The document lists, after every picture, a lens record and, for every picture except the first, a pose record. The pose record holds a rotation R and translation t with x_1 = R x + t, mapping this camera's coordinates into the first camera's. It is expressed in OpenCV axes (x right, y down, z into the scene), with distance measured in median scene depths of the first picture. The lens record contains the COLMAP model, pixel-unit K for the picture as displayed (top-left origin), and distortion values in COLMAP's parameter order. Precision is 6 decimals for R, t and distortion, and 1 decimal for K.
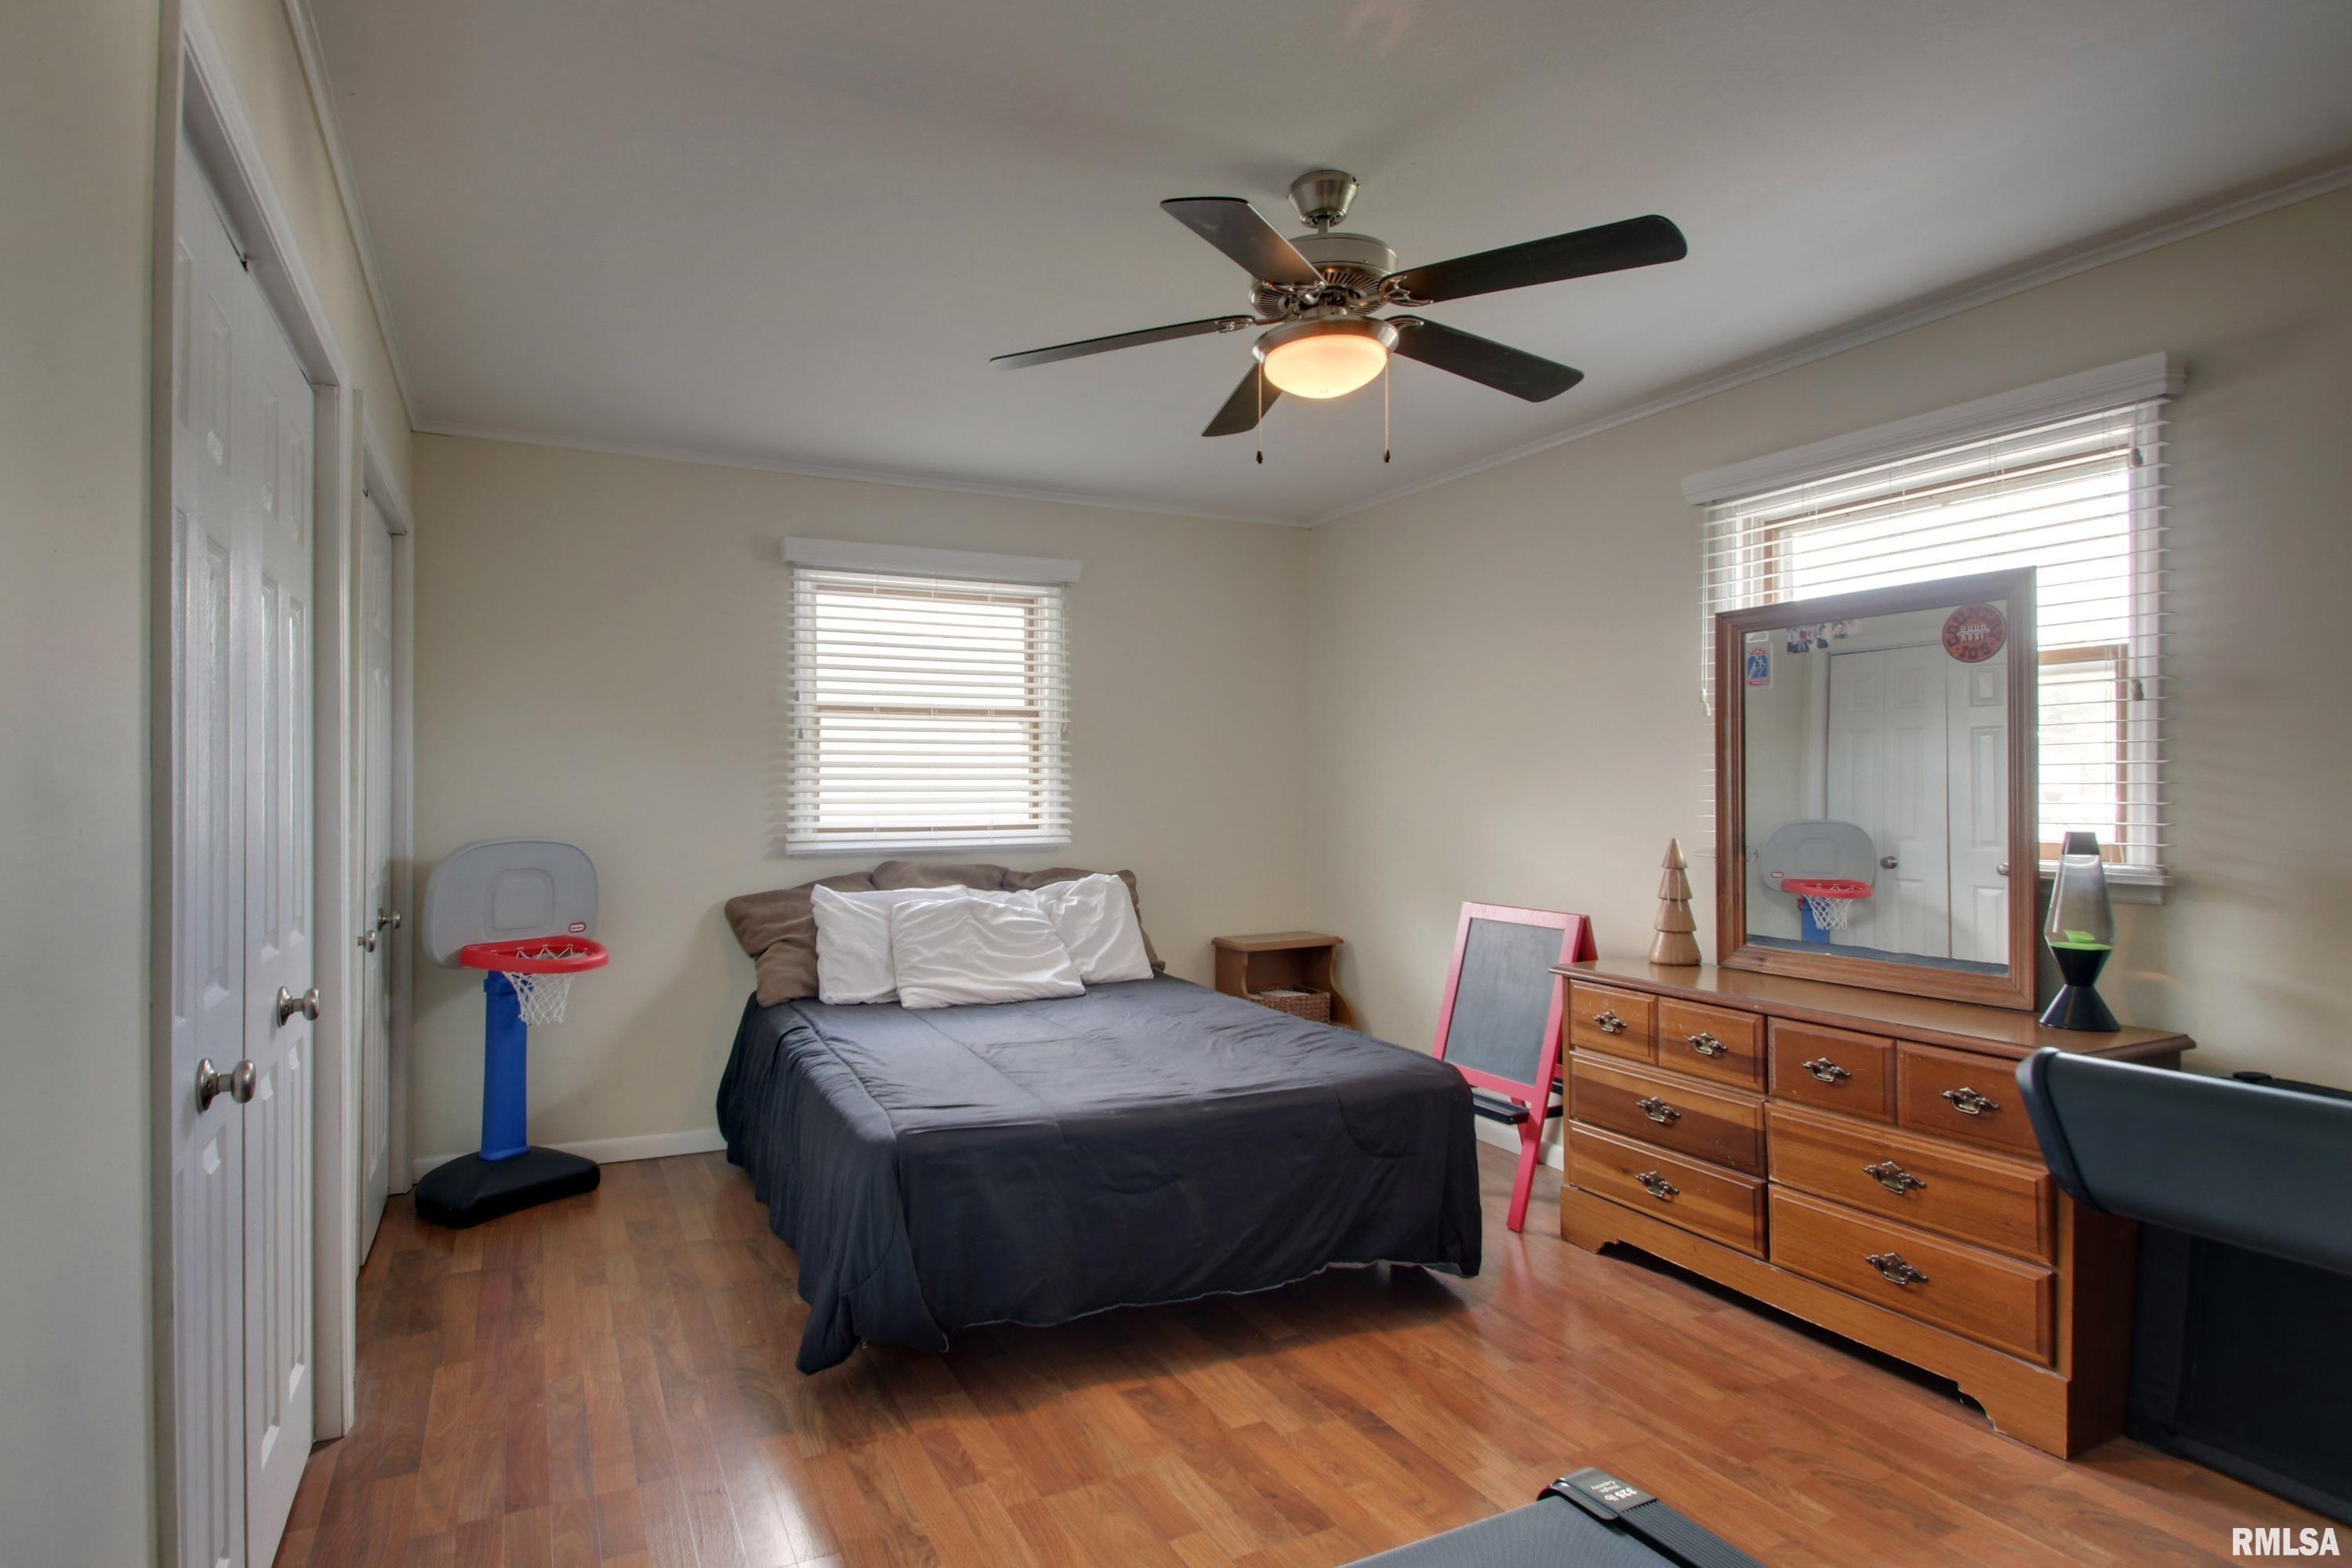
lens RADIAL K [[1144.3, 0, 1177.9], [0, 1144.3, 776.6], [0, 0, 1]] dist [0.002924, -0.007940]
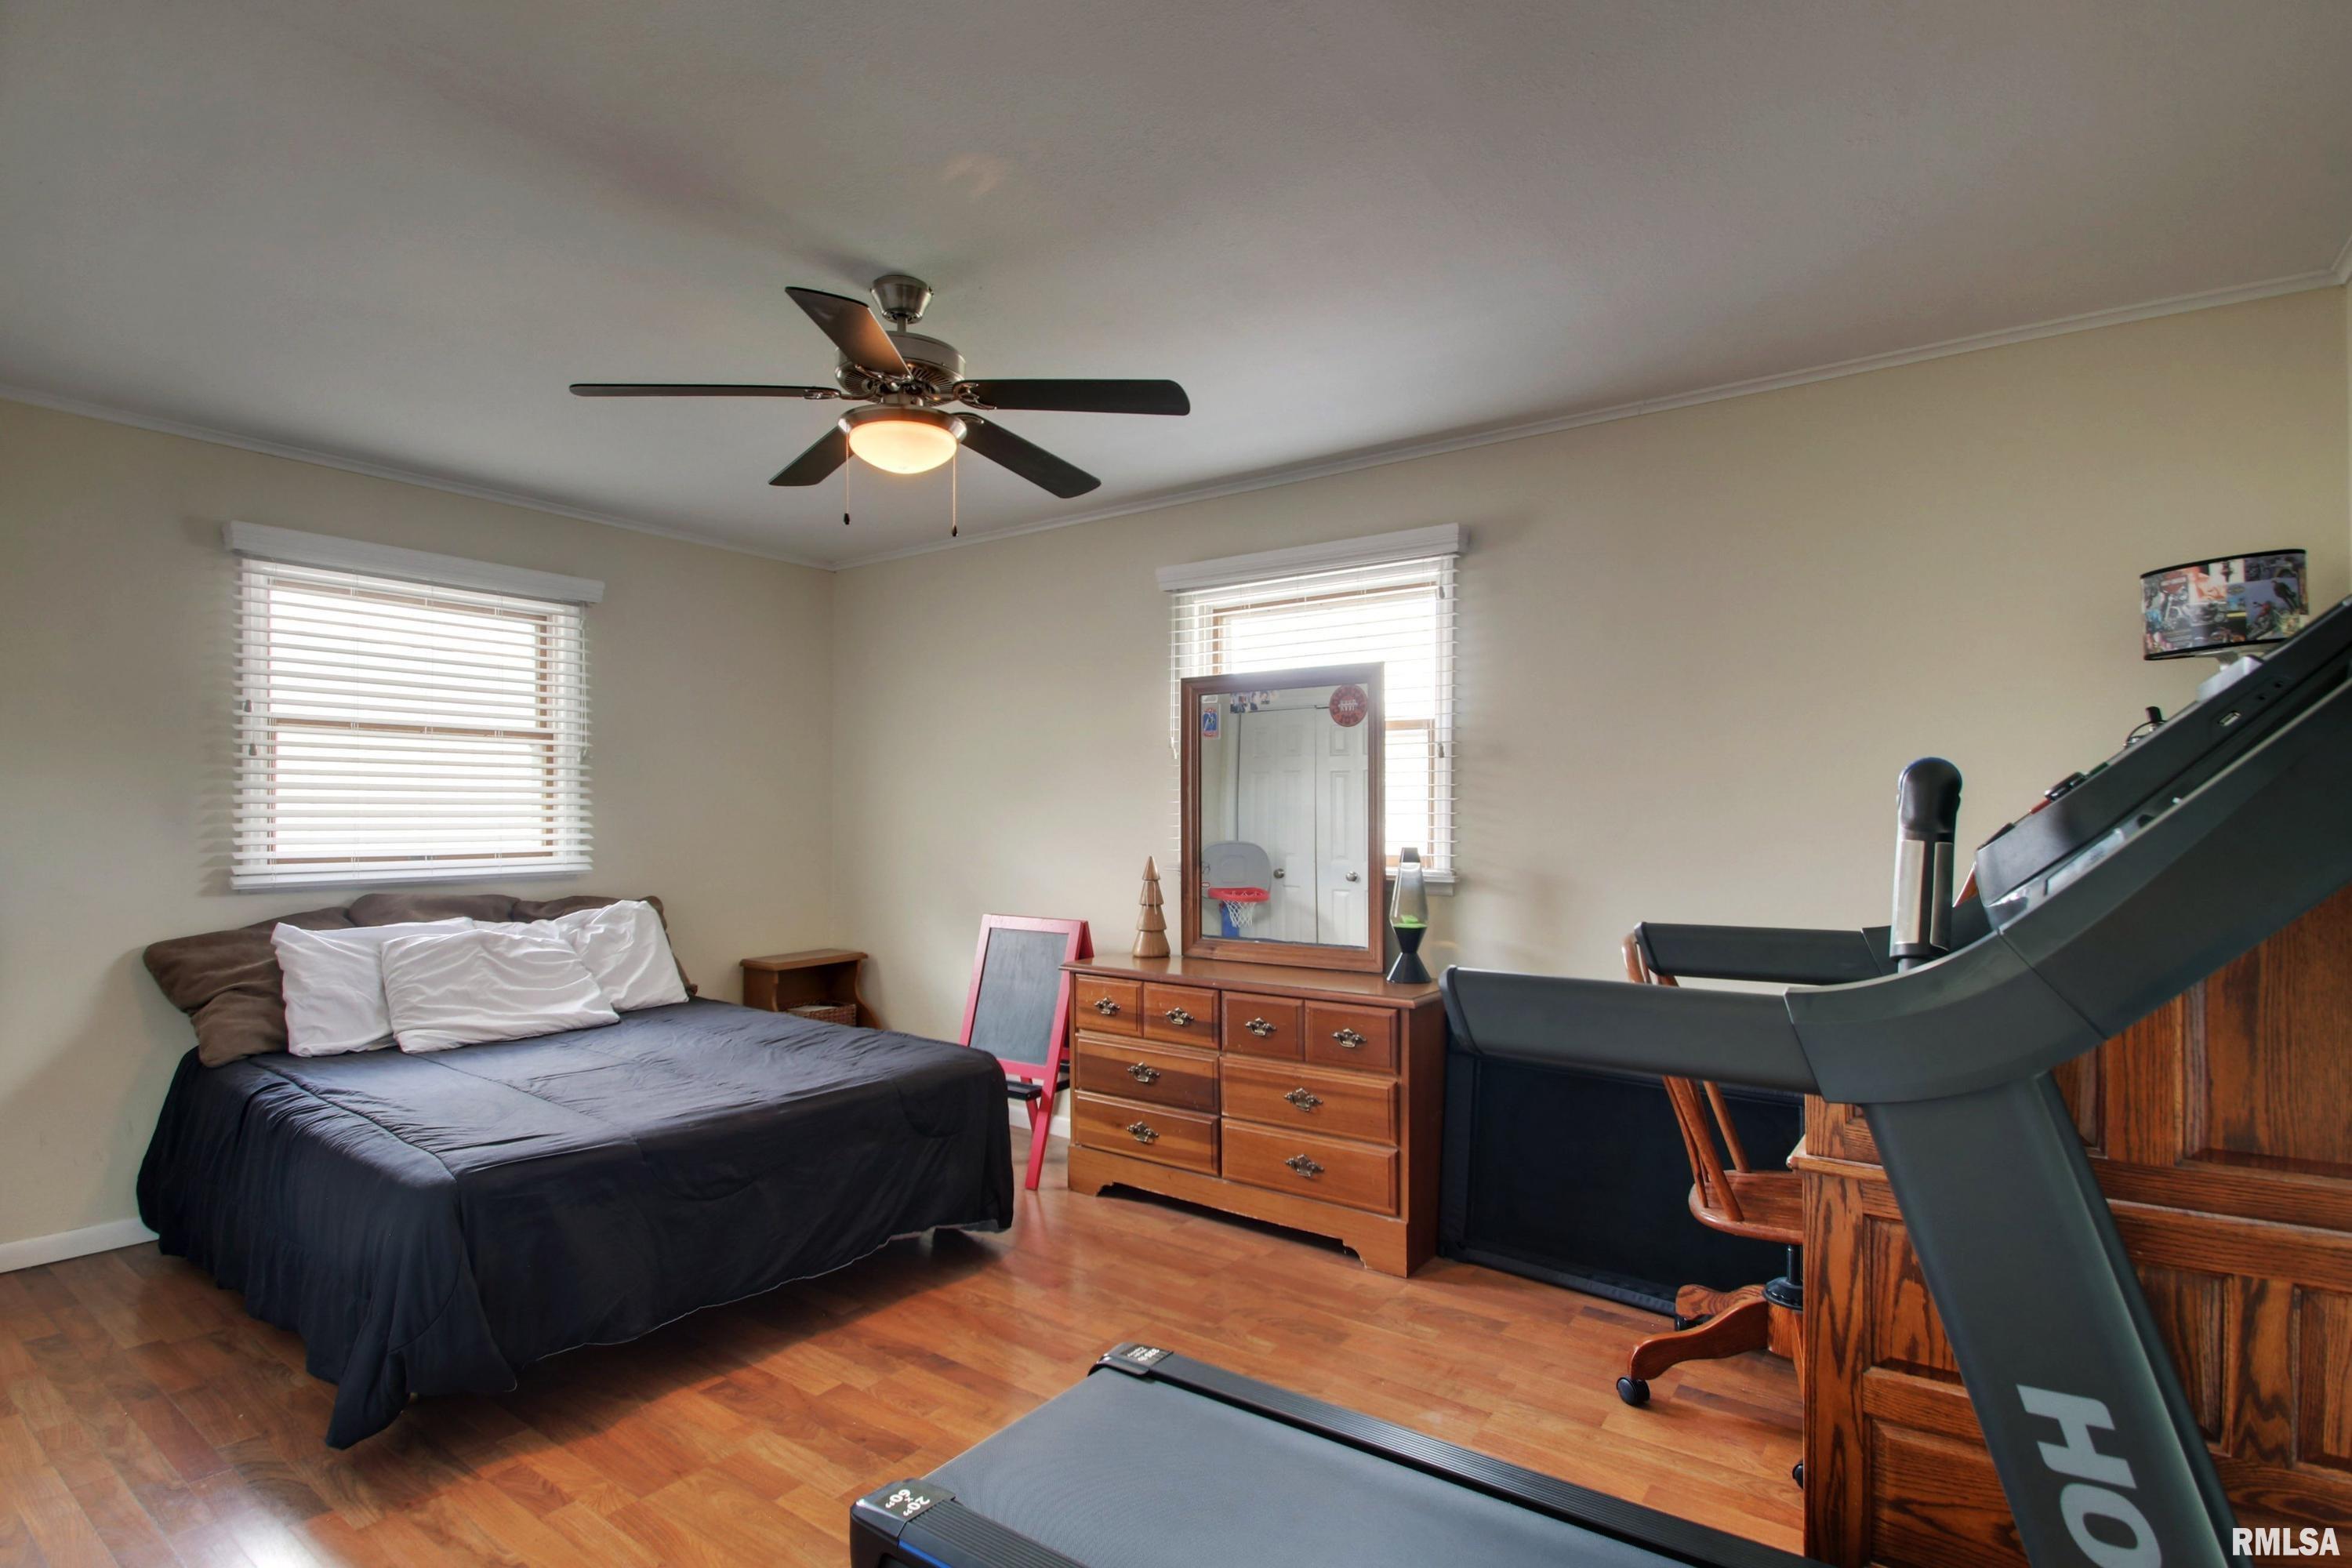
lens RADIAL K [[1175.7, 0, 1165.5], [0, 1175.7, 793.0], [0, 0, 1]] dist [0.004284, -0.012845]
pose [[0.871032, 0.012811, 0.491058, -0.193902], [-0.008688, 0.999905, -0.010676, -0.001545], [-0.491149, 0.005033, 0.871061, -0.134914]]
